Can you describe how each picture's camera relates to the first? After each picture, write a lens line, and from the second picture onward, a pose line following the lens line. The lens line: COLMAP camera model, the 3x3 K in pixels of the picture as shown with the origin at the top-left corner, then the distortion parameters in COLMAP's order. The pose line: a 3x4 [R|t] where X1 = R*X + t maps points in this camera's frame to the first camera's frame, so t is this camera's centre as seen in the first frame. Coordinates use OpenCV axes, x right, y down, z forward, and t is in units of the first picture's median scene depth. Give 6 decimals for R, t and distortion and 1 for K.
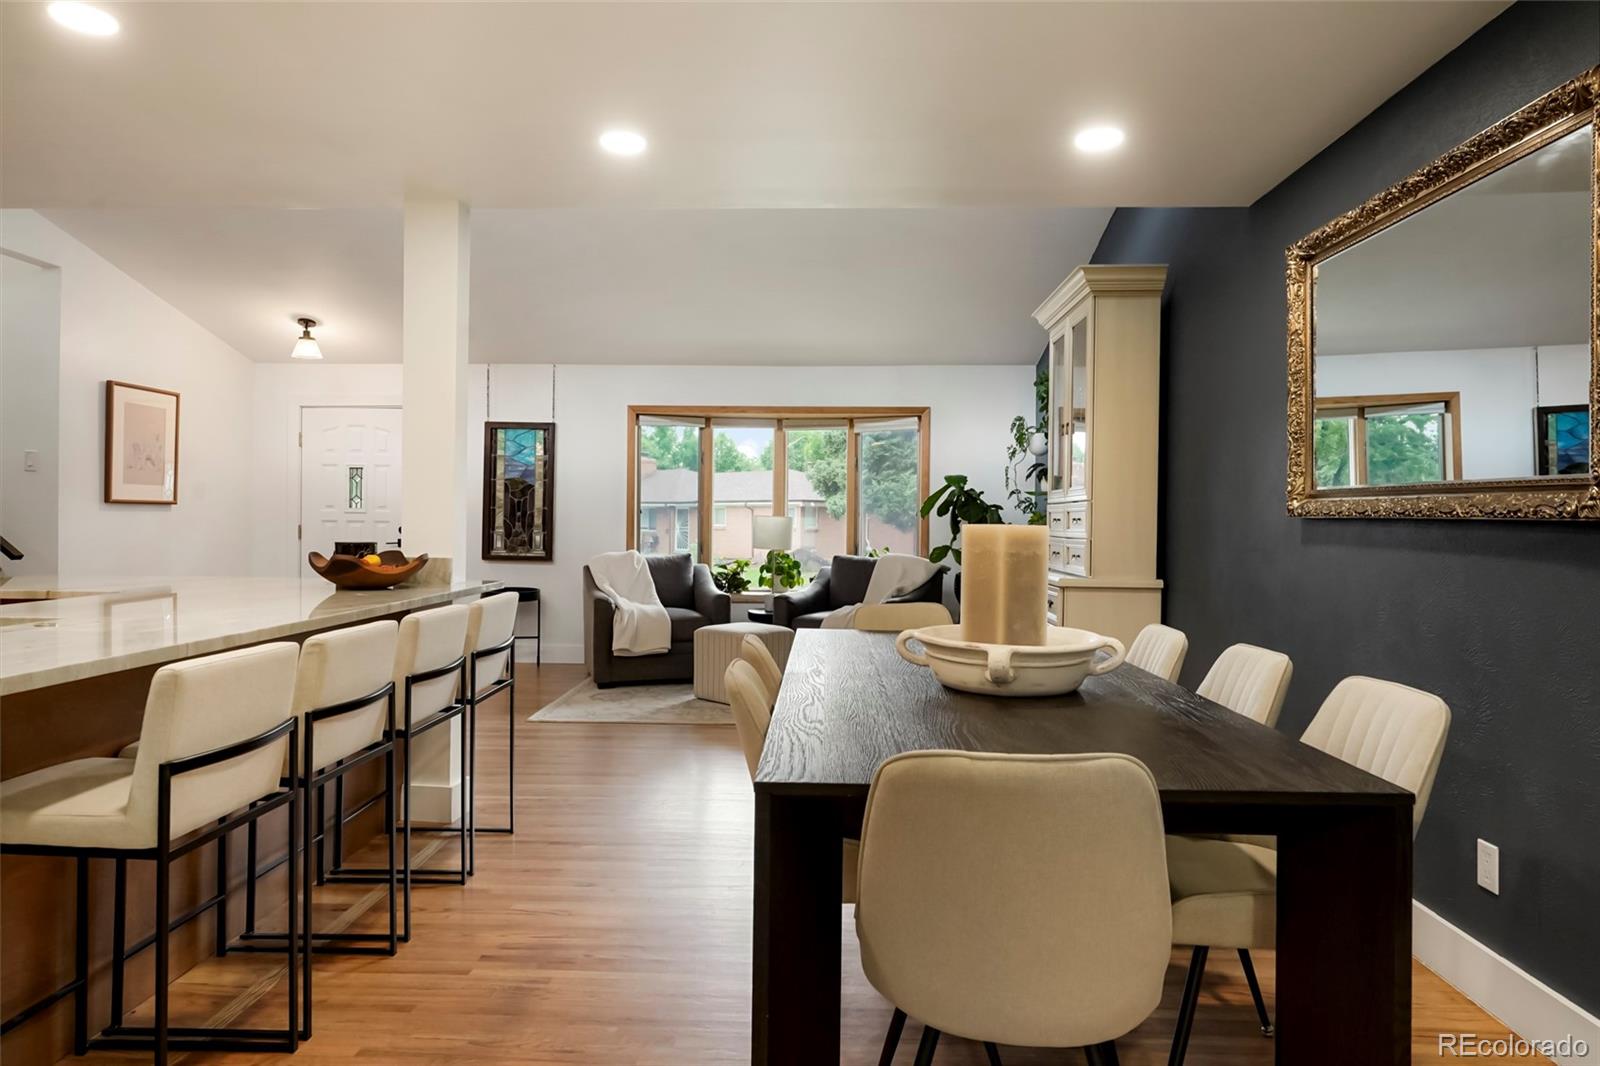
lens RADIAL K [[974.1, 0, 800.0], [0, 974.1, 533.0], [0, 0, 1]] dist [0.000388, 0.003327]
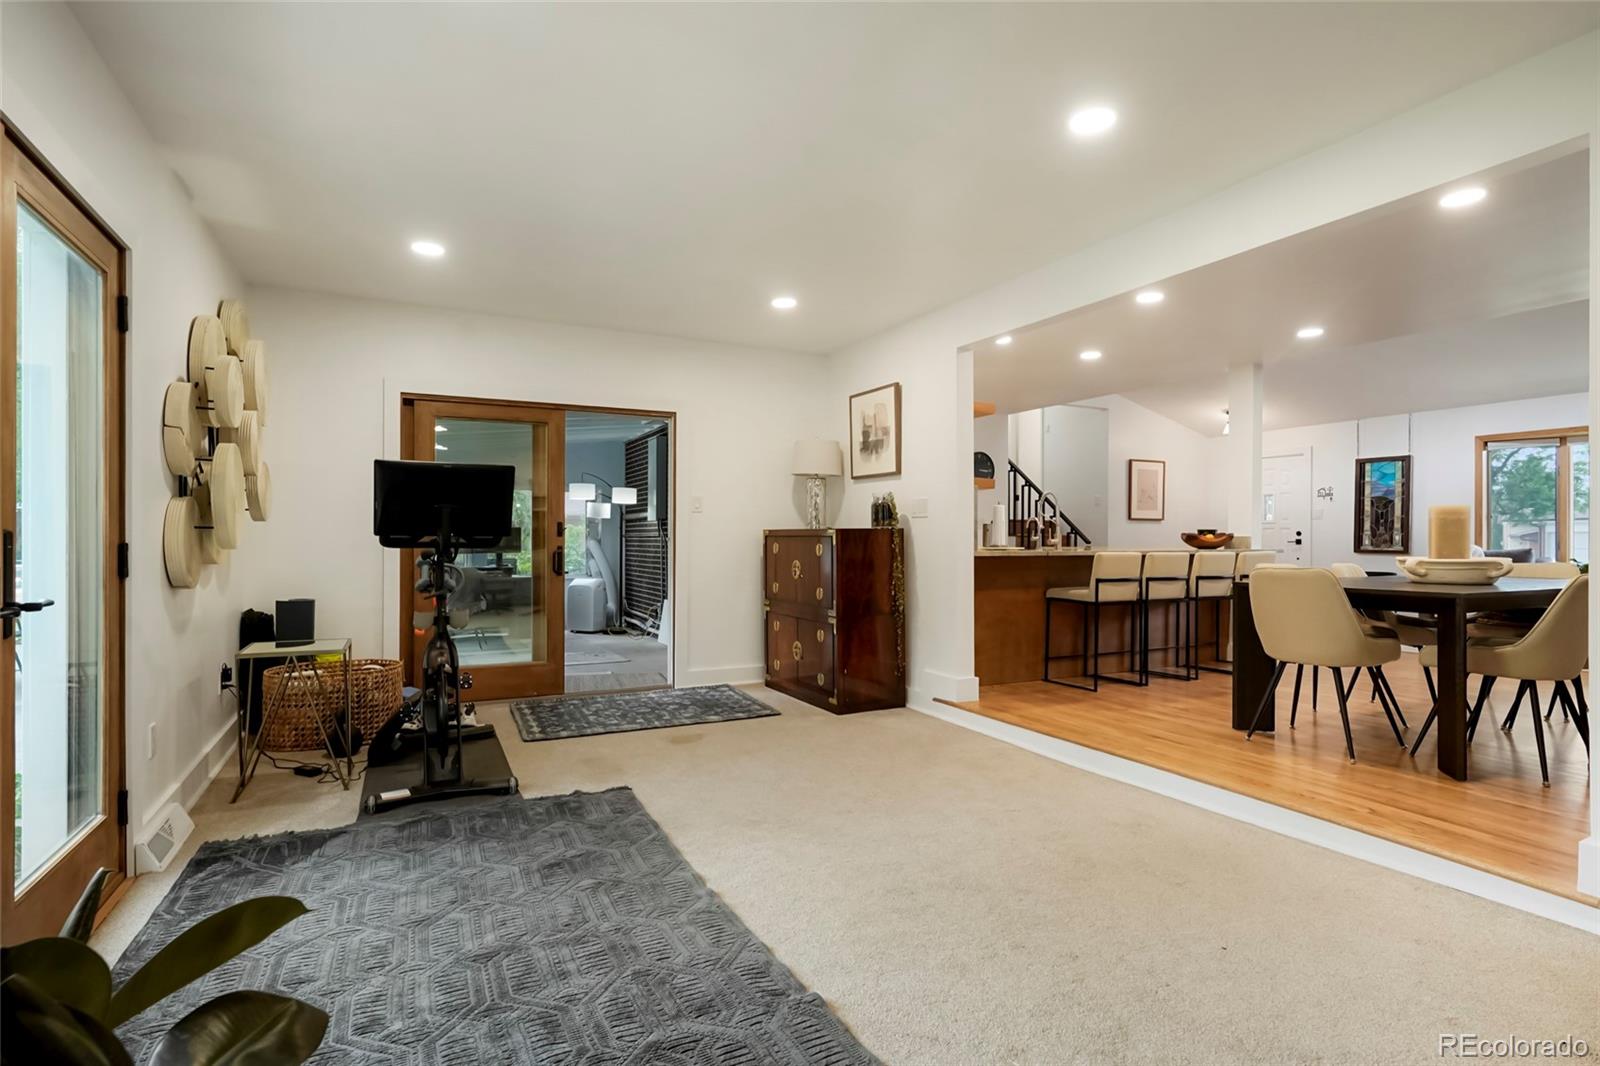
lens RADIAL K [[778.9, 0, 798.2], [0, 778.9, 536.9], [0, 0, 1]] dist [-0.003056, 0.000013]
pose [[0.481797, -0.010715, -0.876217, 0.301685], [-0.007718, 0.999835, -0.016470, 0.029663], [0.876249, 0.014698, 0.481635, -0.306878]]
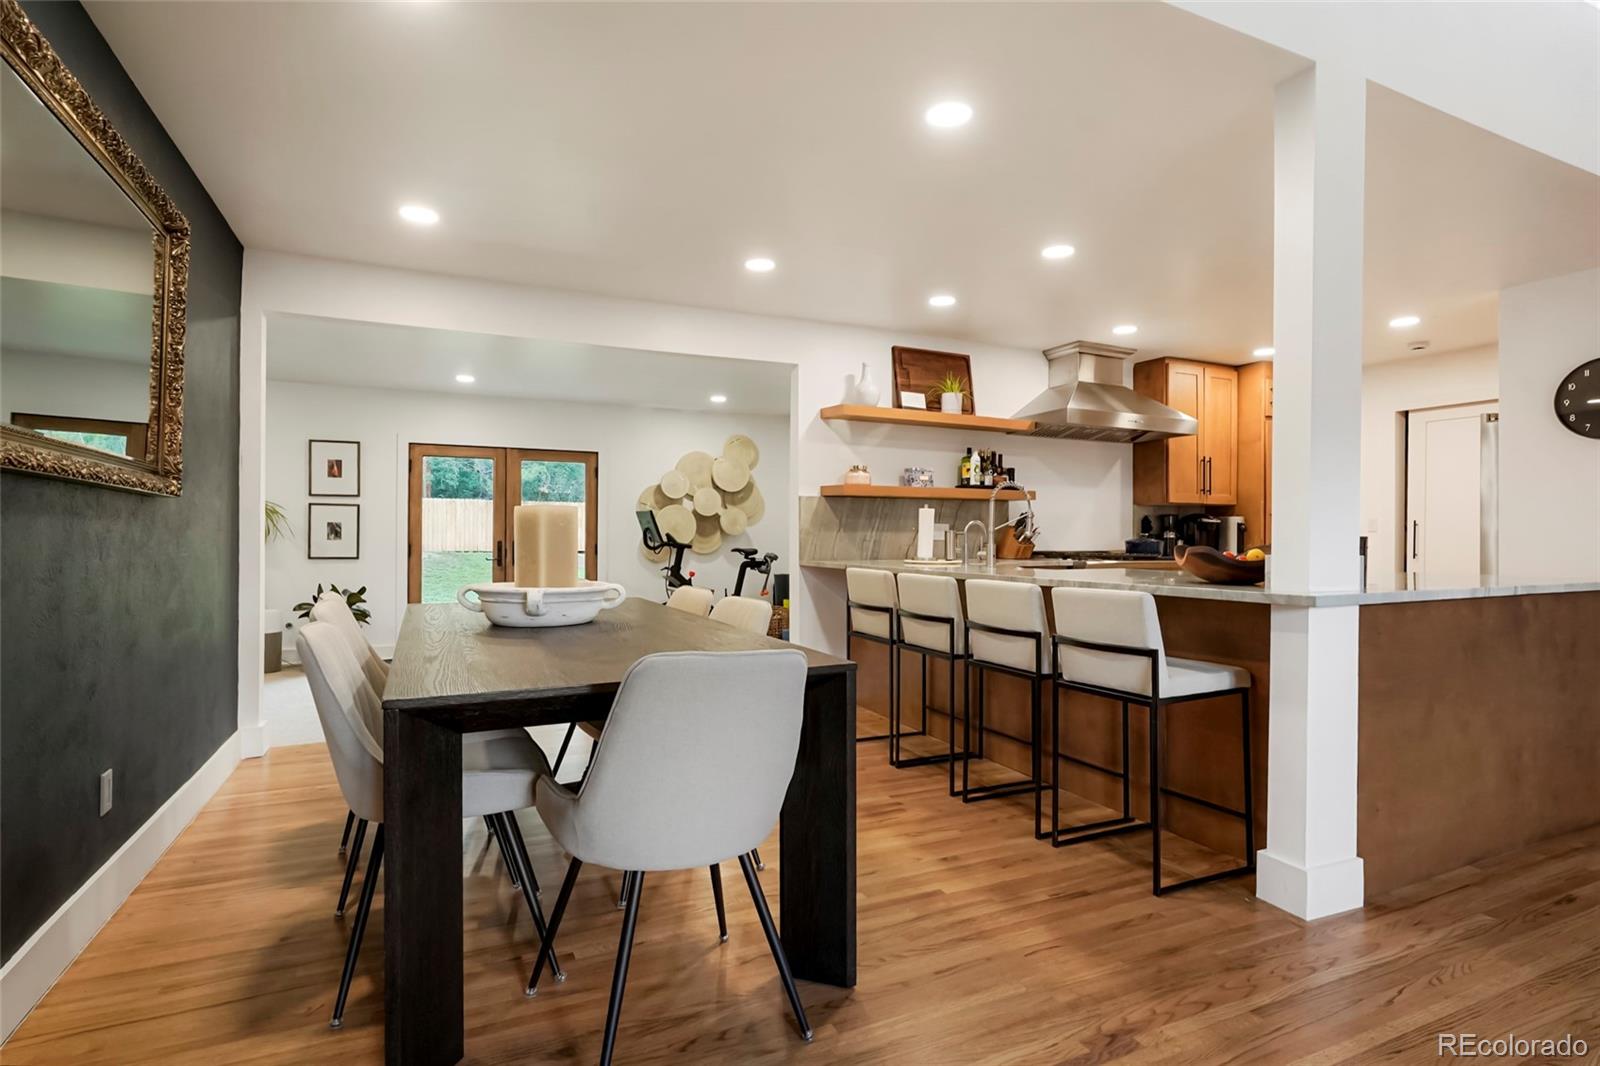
lens RADIAL K [[796.5, 0, 800.0], [0, 796.5, 533.0], [0, 0, 1]] dist [-0.007492, 0.001355]
pose [[-0.892990, -0.015069, -0.449825, 0.123089], [-0.018399, 0.999826, 0.003031, 0.005842], [0.449701, 0.010983, -0.893112, 0.671914]]
